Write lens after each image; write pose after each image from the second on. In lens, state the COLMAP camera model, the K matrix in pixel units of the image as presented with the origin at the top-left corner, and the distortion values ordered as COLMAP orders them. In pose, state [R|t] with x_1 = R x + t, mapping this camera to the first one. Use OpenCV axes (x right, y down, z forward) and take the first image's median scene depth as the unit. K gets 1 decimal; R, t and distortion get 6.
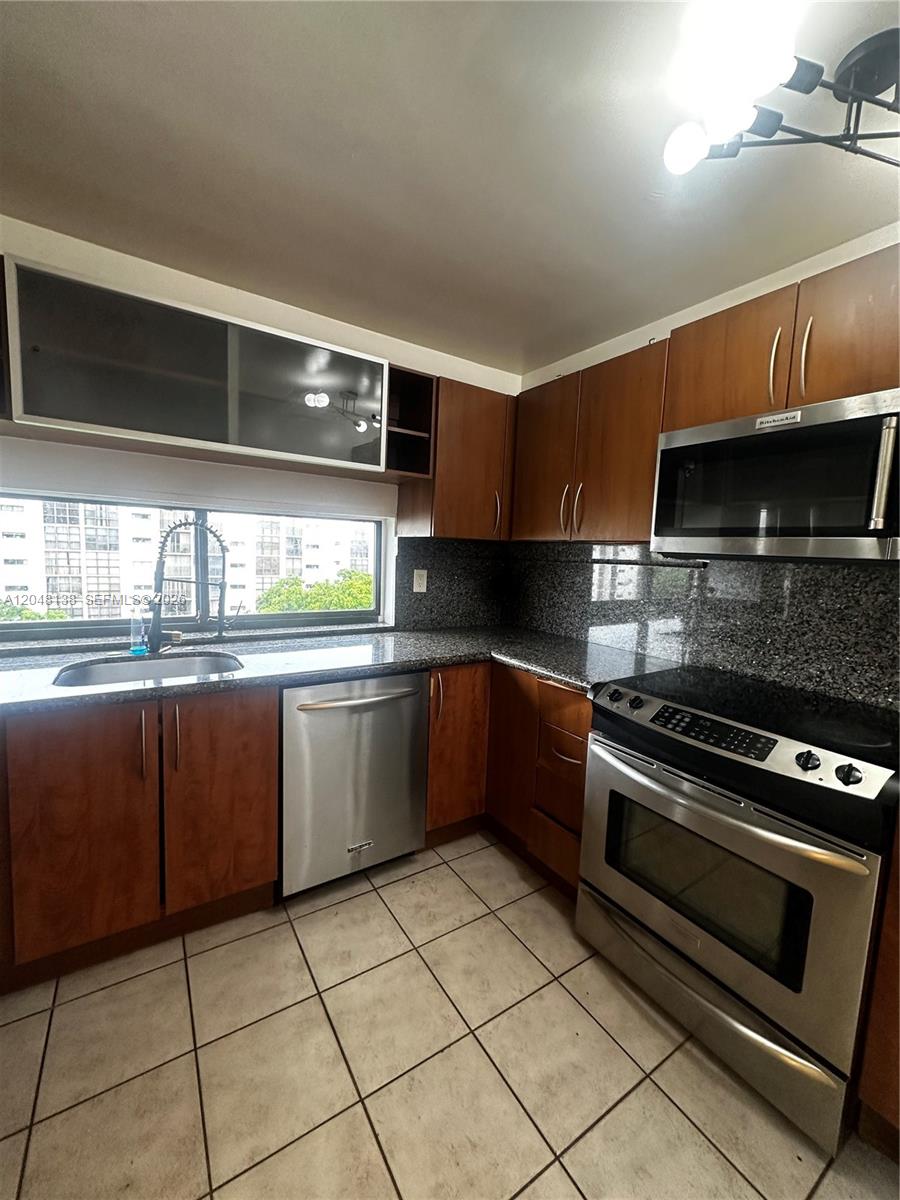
lens RADIAL K [[479.1, 0, 447.9], [0, 479.1, 602.9], [0, 0, 1]] dist [-0.003181, -0.000440]
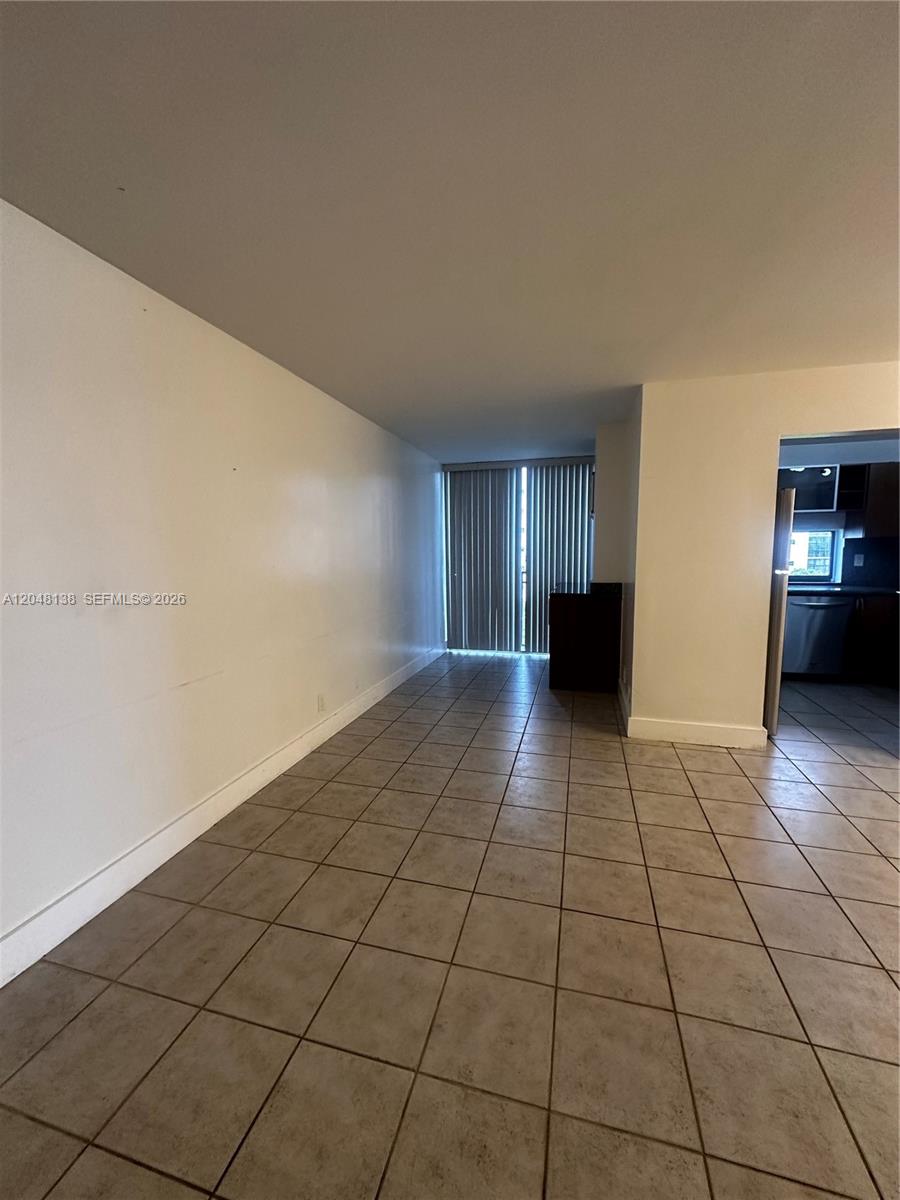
lens RADIAL K [[479.1, 0, 447.7], [0, 479.1, 592.7], [0, 0, 1]] dist [-0.003181, -0.000440]
pose [[0.661401, 0.028587, -0.749487, 0.307287], [-0.045201, 0.998976, -0.001785, 0.170955], [0.748669, 0.035059, 0.662017, -1.593943]]
